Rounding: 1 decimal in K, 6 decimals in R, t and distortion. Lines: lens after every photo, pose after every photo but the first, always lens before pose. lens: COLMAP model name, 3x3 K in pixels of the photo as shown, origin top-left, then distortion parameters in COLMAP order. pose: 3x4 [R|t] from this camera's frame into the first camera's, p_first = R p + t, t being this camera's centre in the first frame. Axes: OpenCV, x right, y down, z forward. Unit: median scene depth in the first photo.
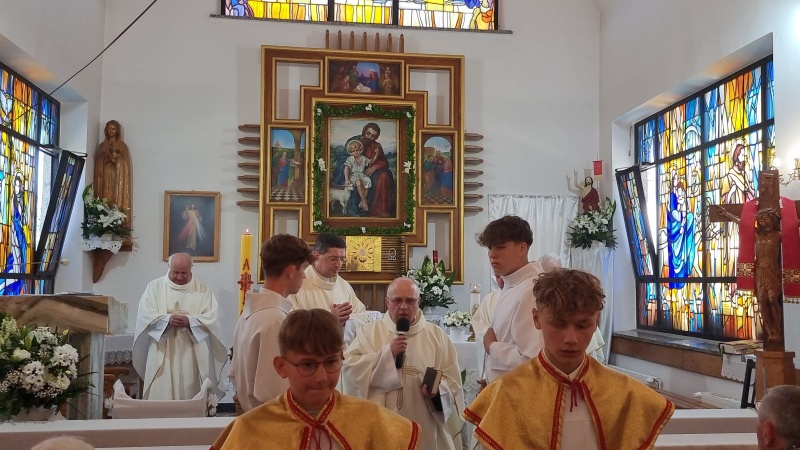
lens RADIAL K [[736.4, 0, 416.2], [0, 736.4, 236.3], [0, 0, 1]] dist [0.119615, -0.149464]
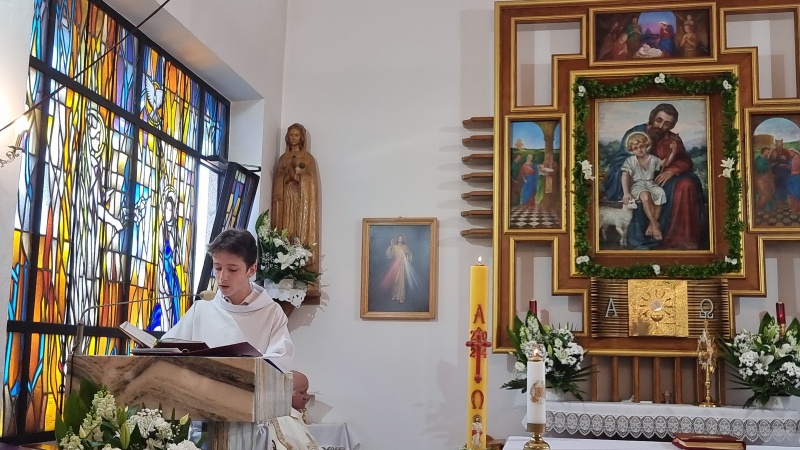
lens RADIAL K [[924.6, 0, 408.8], [0, 924.6, 228.0], [0, 0, 1]] dist [0.096488, -0.074099]
pose [[0.958263, -0.028289, -0.284485, -0.046643], [0.004680, 0.996511, -0.083331, 0.021010], [0.285850, 0.078522, 0.955052, 0.177416]]
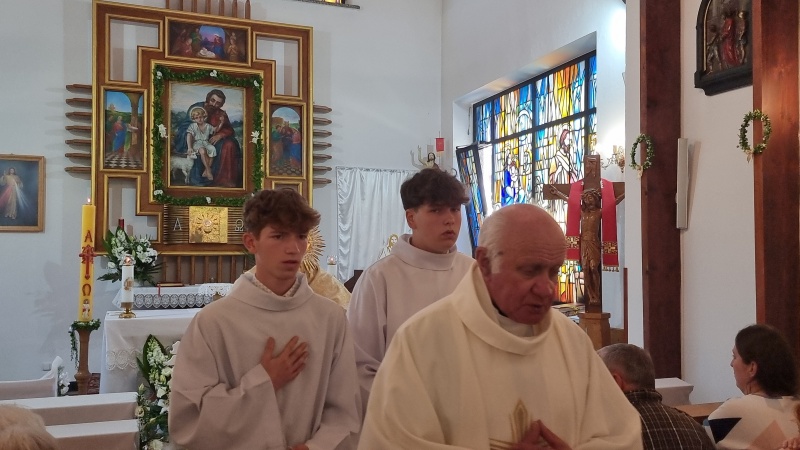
lens RADIAL K [[736.2, 0, 424.7], [0, 736.2, 232.0], [0, 0, 1]] dist [0.108744, -0.146237]
pose [[0.971031, 0.003737, 0.238922, -0.027930], [-0.012555, 0.999294, 0.035397, -0.004833], [-0.238622, -0.037371, 0.970393, -0.020855]]
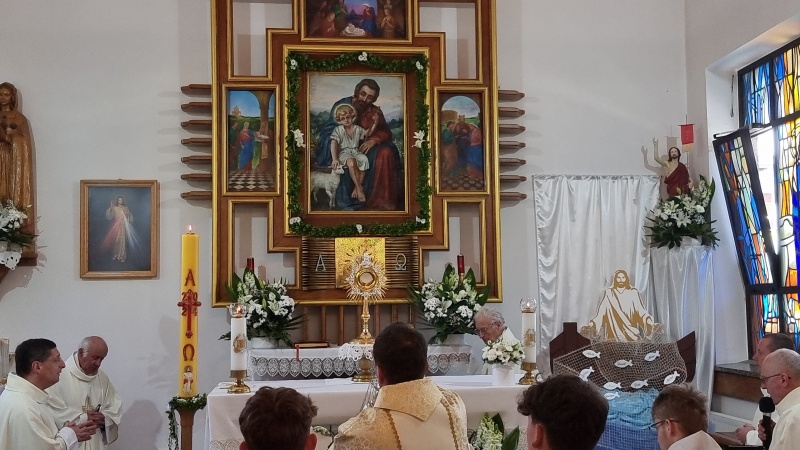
lens RADIAL K [[937.1, 0, 410.4], [0, 937.1, 240.0], [0, 0, 1]] dist [0.119551, -0.161829]
pose [[0.999661, -0.022352, -0.013323, -0.010374], [0.022263, 0.999729, -0.006812, 0.009496], [0.013471, 0.006514, 0.999888, 0.095406]]
